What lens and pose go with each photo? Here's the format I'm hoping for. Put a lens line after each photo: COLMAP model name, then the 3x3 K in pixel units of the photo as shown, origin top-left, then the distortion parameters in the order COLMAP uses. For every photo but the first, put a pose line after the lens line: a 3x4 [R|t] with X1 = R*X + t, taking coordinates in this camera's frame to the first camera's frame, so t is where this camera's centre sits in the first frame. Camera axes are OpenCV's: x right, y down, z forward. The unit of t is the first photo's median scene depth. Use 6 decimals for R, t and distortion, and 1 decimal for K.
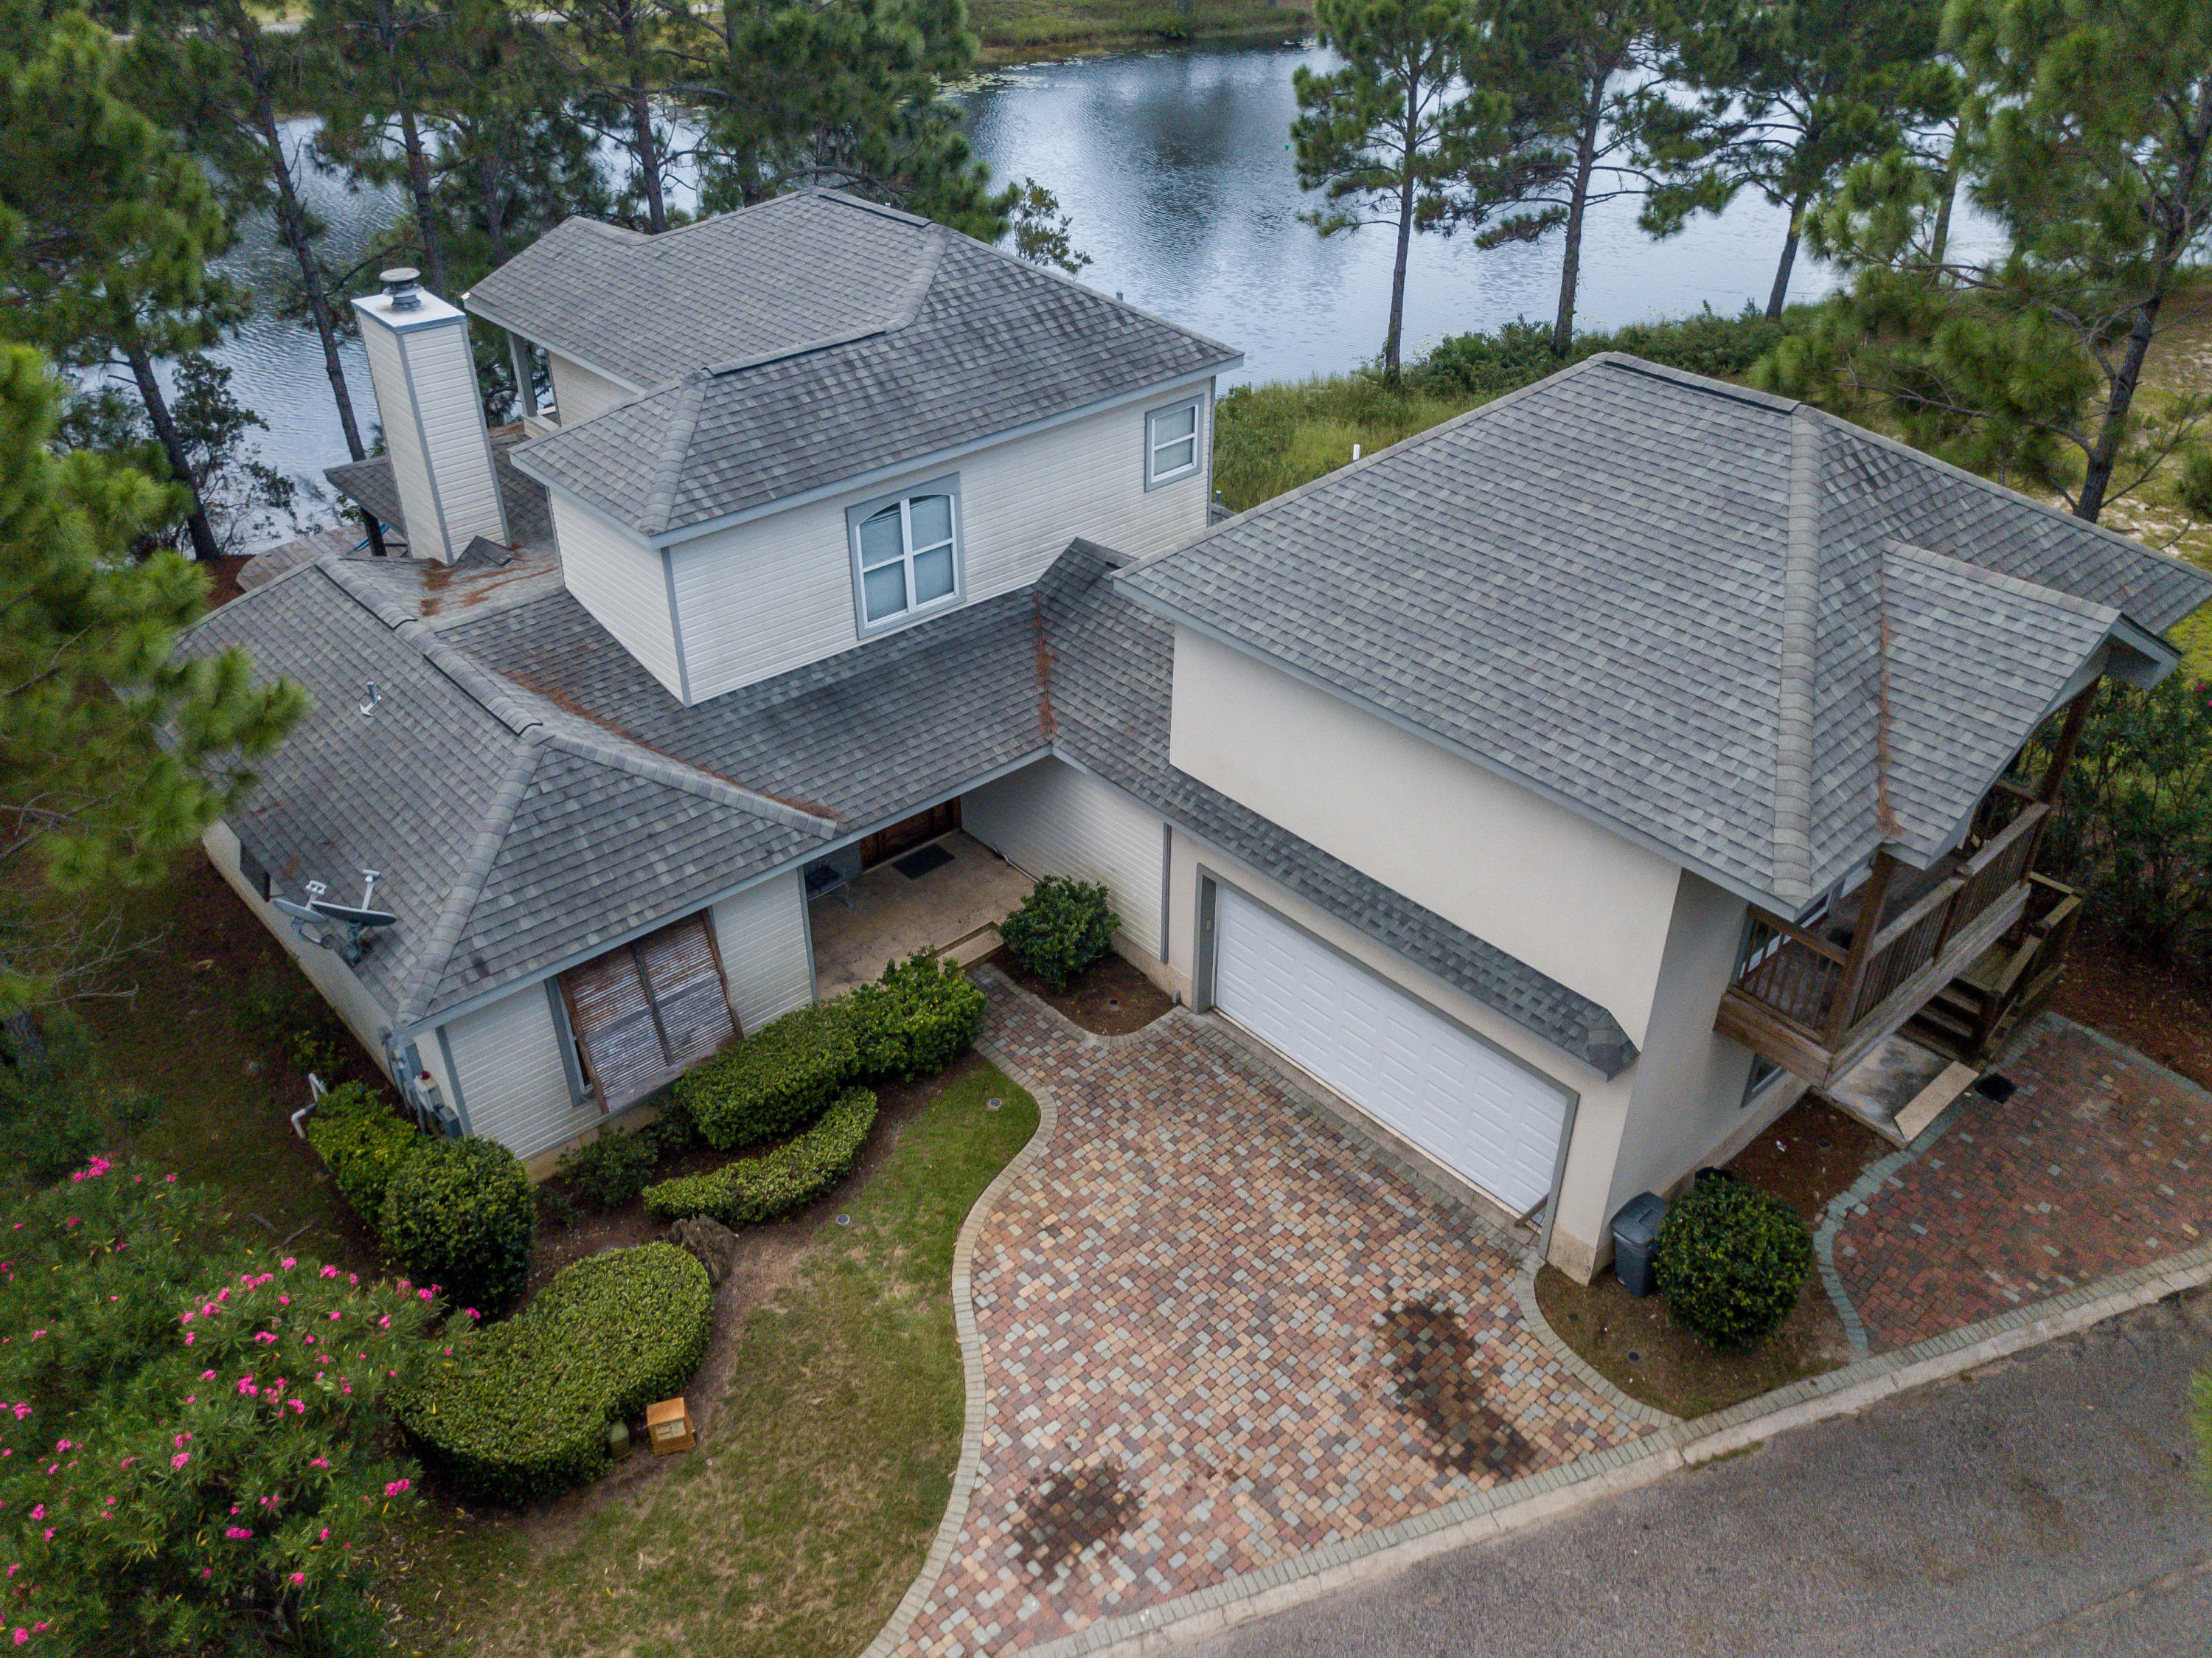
lens RADIAL K [[1708.6, 0, 1099.3], [0, 1708.6, 824.1], [0, 0, 1]] dist [-0.000733, 0.006572]
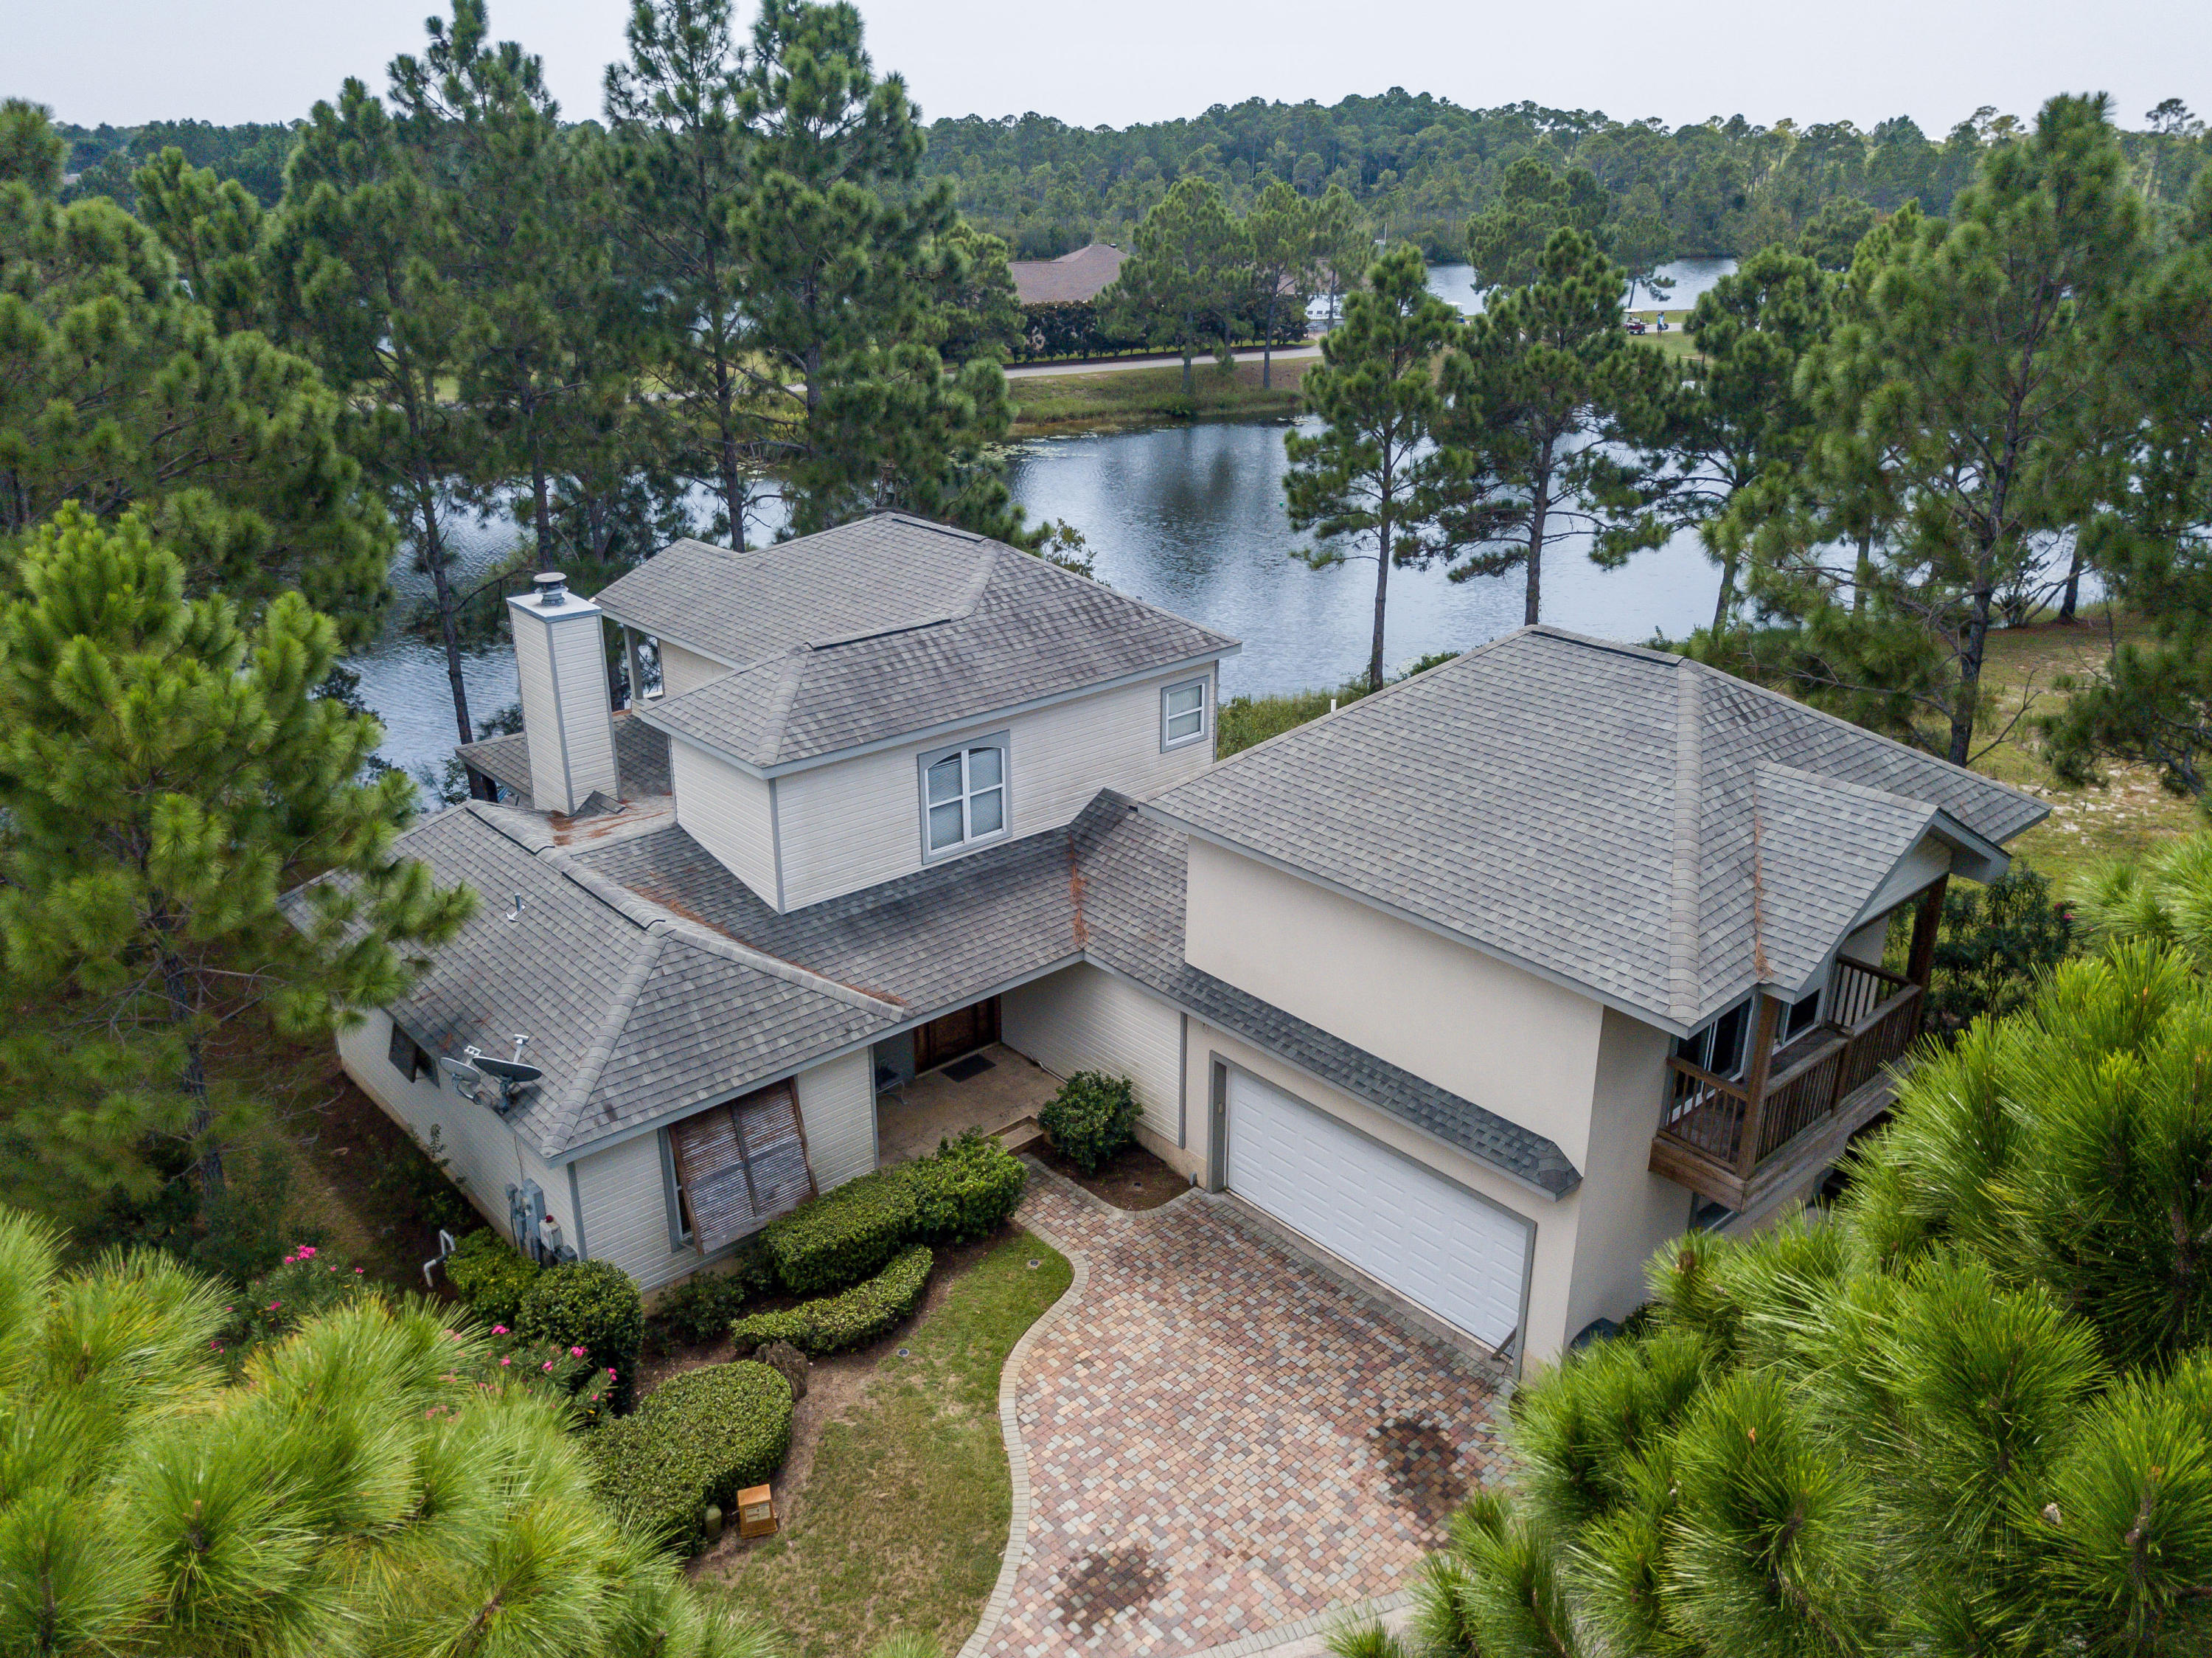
lens RADIAL K [[1708.6, 0, 1099.3], [0, 1708.6, 824.1], [0, 0, 1]] dist [-0.000733, 0.006572]
pose [[0.999986, -0.000126, -0.005260, -0.012885], [-0.000924, 0.979966, -0.199160, 0.113688], [0.005179, 0.199162, 0.979953, -0.192620]]
